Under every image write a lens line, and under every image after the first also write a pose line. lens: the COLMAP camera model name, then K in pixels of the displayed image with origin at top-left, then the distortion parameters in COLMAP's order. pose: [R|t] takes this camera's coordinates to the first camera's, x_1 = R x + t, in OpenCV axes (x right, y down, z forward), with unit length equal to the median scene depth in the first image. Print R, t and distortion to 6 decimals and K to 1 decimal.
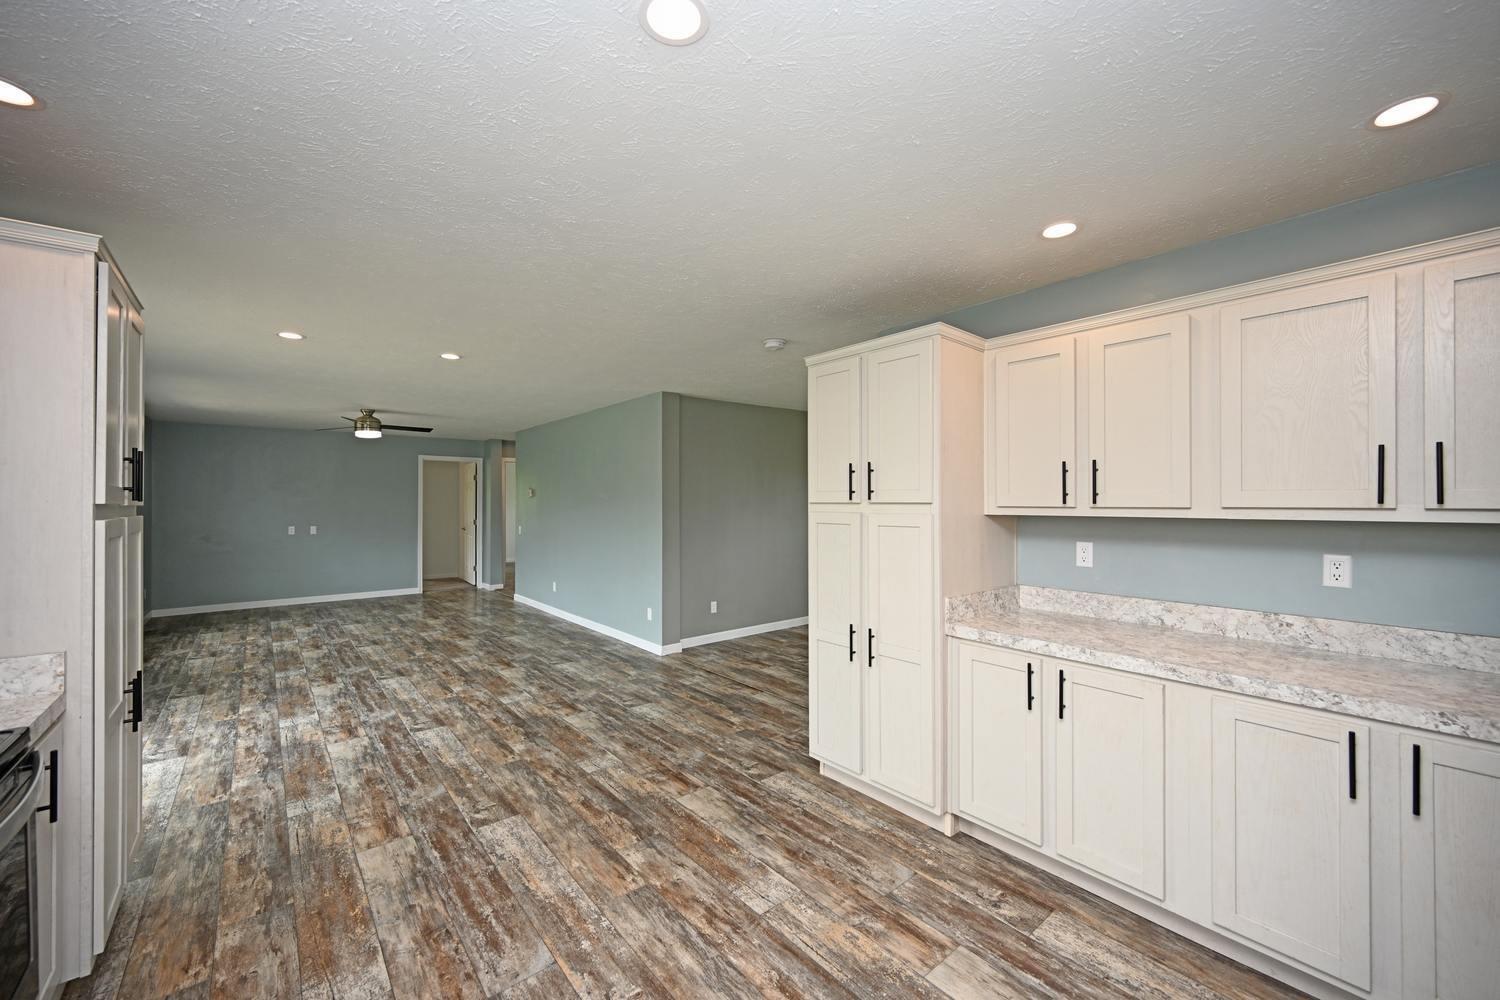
lens RADIAL K [[593.1, 0, 750.9], [0, 593.1, 497.6], [0, 0, 1]] dist [0.001233, 0.000244]
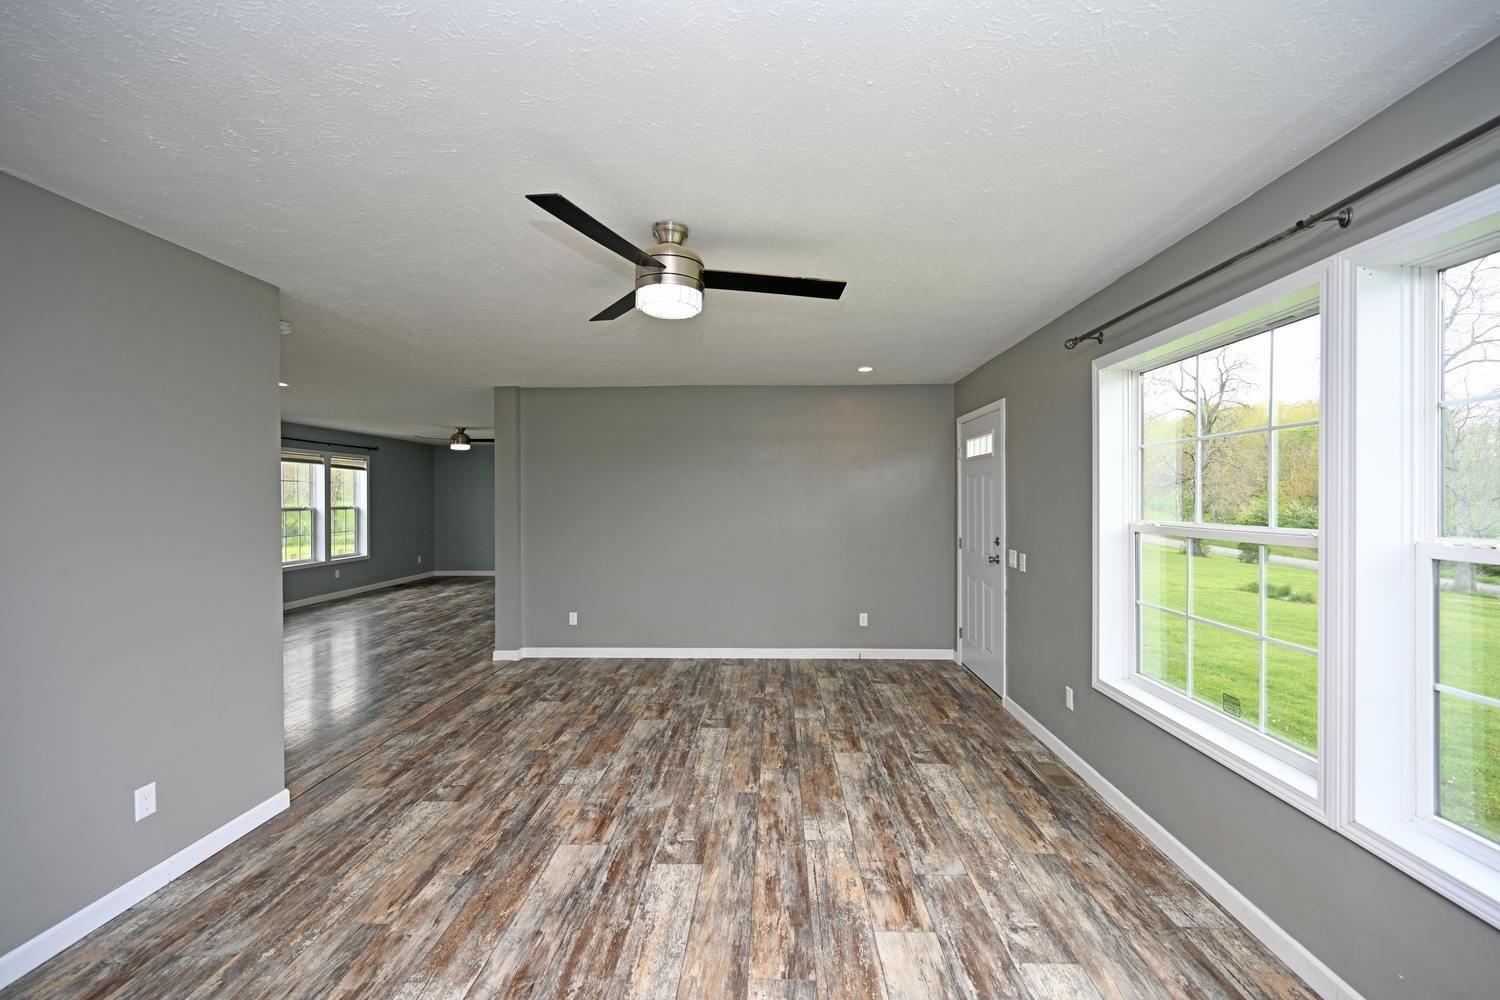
lens RADIAL K [[593.1, 0, 758.7], [0, 593.1, 501.4], [0, 0, 1]] dist [0.001233, 0.000244]
pose [[0.750941, 0.007676, -0.660325, 0.126953], [-0.002159, 0.999956, 0.009169, -0.003785], [0.660366, -0.005459, 0.750924, -0.172214]]
